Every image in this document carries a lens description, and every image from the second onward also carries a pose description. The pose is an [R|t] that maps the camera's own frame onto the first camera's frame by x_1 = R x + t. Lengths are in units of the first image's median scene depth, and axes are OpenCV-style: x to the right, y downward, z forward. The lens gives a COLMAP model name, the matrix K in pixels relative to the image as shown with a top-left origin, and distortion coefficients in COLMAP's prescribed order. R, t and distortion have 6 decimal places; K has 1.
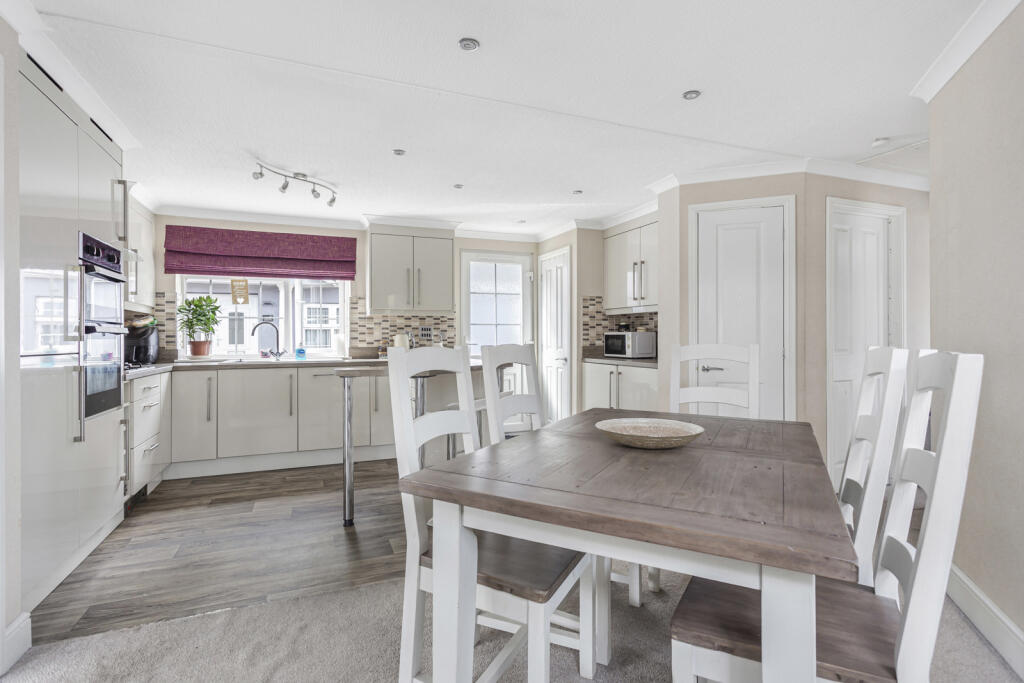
lens RADIAL K [[499.1, 0, 511.2], [0, 499.1, 334.6], [0, 0, 1]] dist [0.017831, 0.000108]
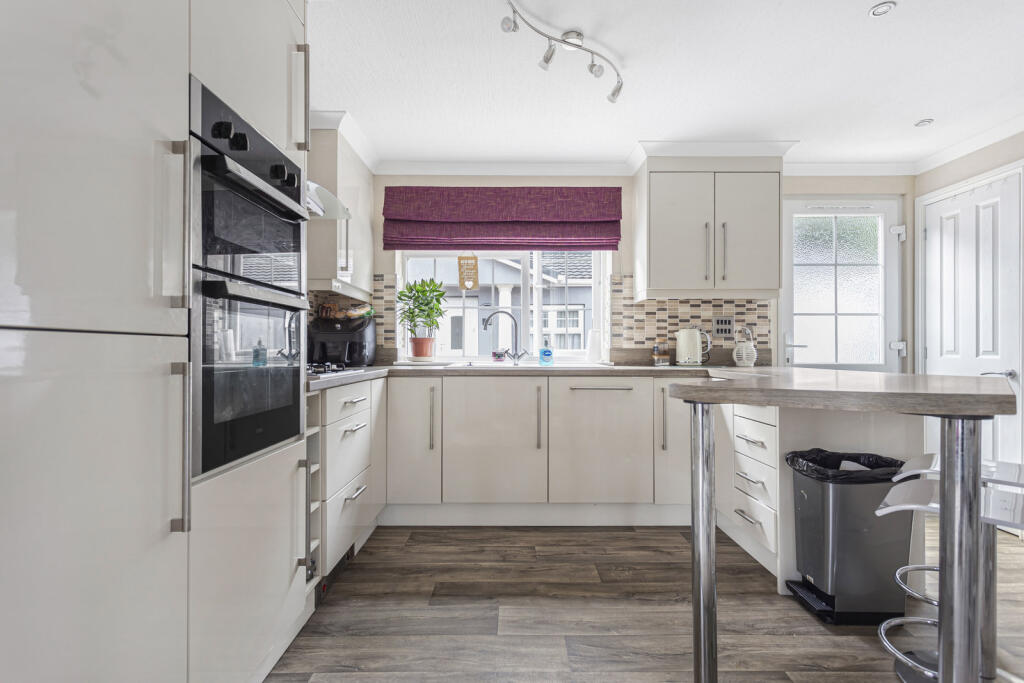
lens RADIAL K [[504.8, 0, 528.5], [0, 504.8, 344.7], [0, 0, 1]] dist [0.003330, 0.000367]
pose [[0.936891, 0.003992, -0.349600, -0.205043], [-0.004096, 0.999992, 0.000441, 0.022392], [0.349599, 0.001019, 0.936899, 0.346122]]
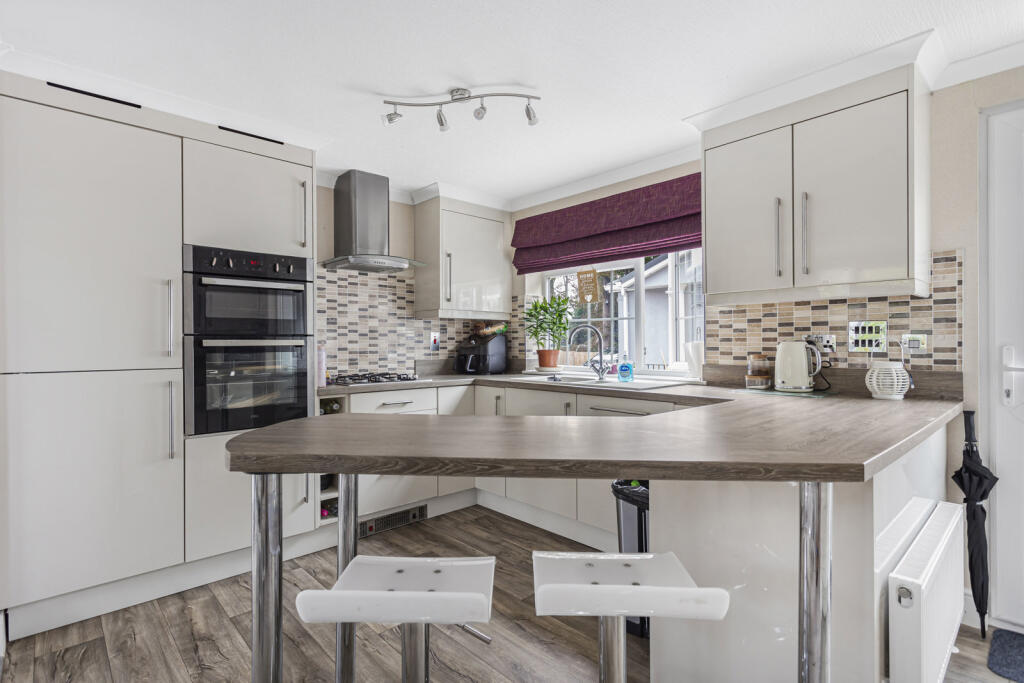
lens RADIAL K [[506.6, 0, 491.1], [0, 506.6, 343.3], [0, 0, 1]] dist [0.002900, 0.000393]
pose [[0.351370, 0.004418, -0.936226, 0.145204], [0.010056, 0.999913, 0.008493, -0.006607], [0.936183, -0.012399, 0.351295, 0.622632]]
